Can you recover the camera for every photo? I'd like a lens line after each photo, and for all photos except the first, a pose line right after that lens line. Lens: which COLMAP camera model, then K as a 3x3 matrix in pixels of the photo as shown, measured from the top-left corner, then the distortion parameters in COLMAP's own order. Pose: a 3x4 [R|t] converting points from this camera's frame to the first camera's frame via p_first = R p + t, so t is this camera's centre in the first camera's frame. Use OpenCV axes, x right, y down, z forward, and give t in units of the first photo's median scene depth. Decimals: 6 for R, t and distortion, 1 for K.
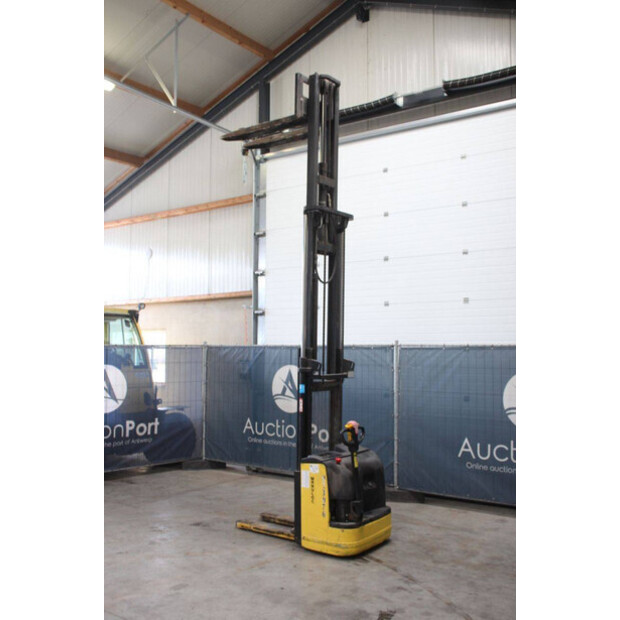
lens RADIAL K [[638.9, 0, 311.7], [0, 638.9, 315.5], [0, 0, 1]] dist [-0.038648, 0.000000]
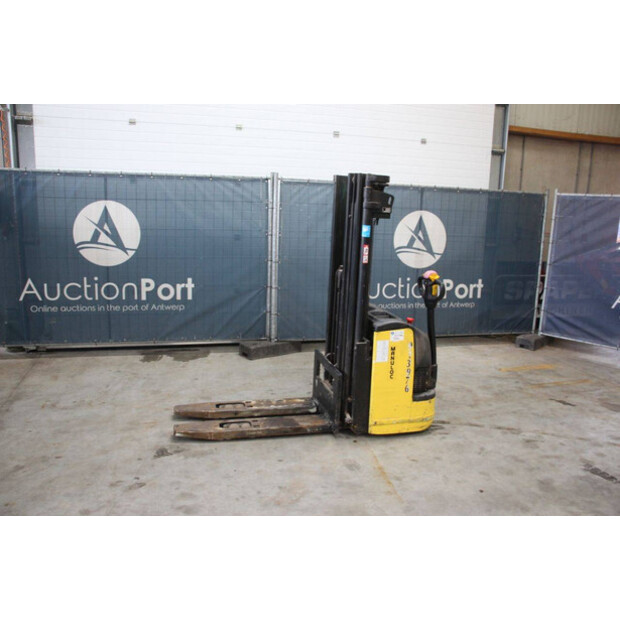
lens RADIAL K [[528.4, 0, 311.3], [0, 528.4, 308.3], [0, 0, 1]] dist [-0.152379, 0.115910]
pose [[0.627311, -0.129699, 0.767893, -0.443572], [-0.077194, 0.970822, 0.227035, 0.060151], [-0.774934, -0.201698, 0.598995, 0.583319]]
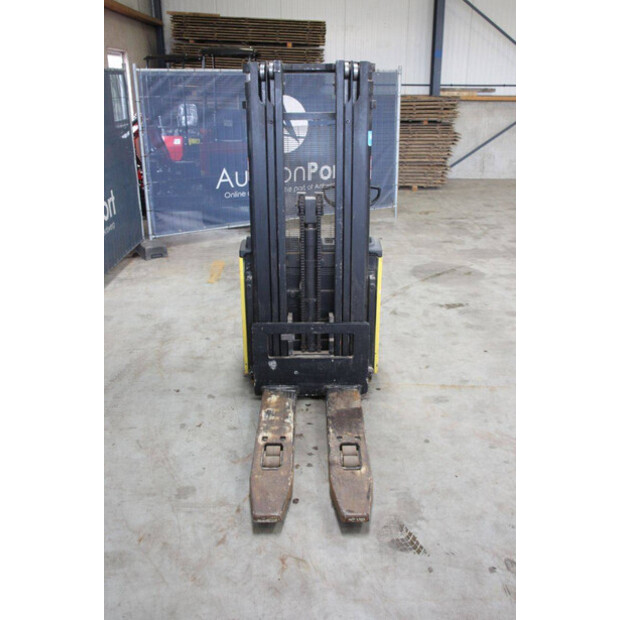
lens RADIAL K [[599.3, 0, 312.3], [0, 599.3, 309.0], [0, 0, 1]] dist [-0.069073, 0.000000]
pose [[-0.607452, -0.280761, 0.743085, -0.358540], [-0.039409, 0.944955, 0.324818, 0.075209], [-0.793378, 0.168027, -0.585079, 1.181517]]
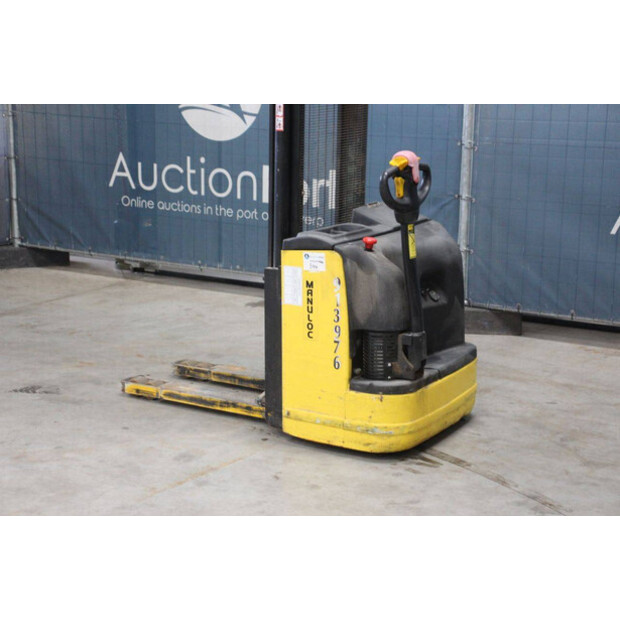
lens RADIAL K [[1299.0, 0, 307.9], [0, 1299.0, 313.7], [0, 0, 1]] dist [0.343467, 0.000000]
pose [[0.996665, -0.011730, 0.080760, -0.059614], [-0.010418, 0.963231, 0.268473, 0.030219], [-0.080940, -0.268418, 0.959896, 0.117659]]
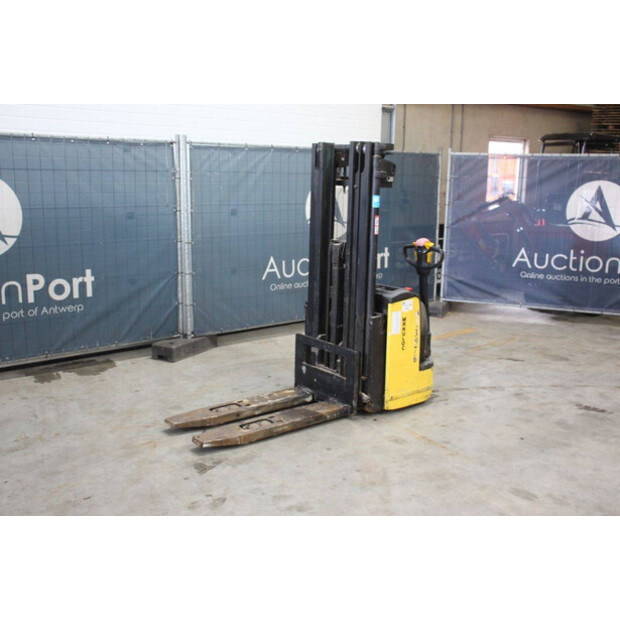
lens RADIAL K [[676.5, 0, 310.8], [0, 676.5, 307.5], [0, 0, 1]] dist [-0.042881, 0.000000]
pose [[0.245625, -0.186809, 0.951194, -0.649115], [-0.070369, 0.975230, 0.209701, 0.067248], [-0.966807, -0.118442, 0.226396, 0.764674]]
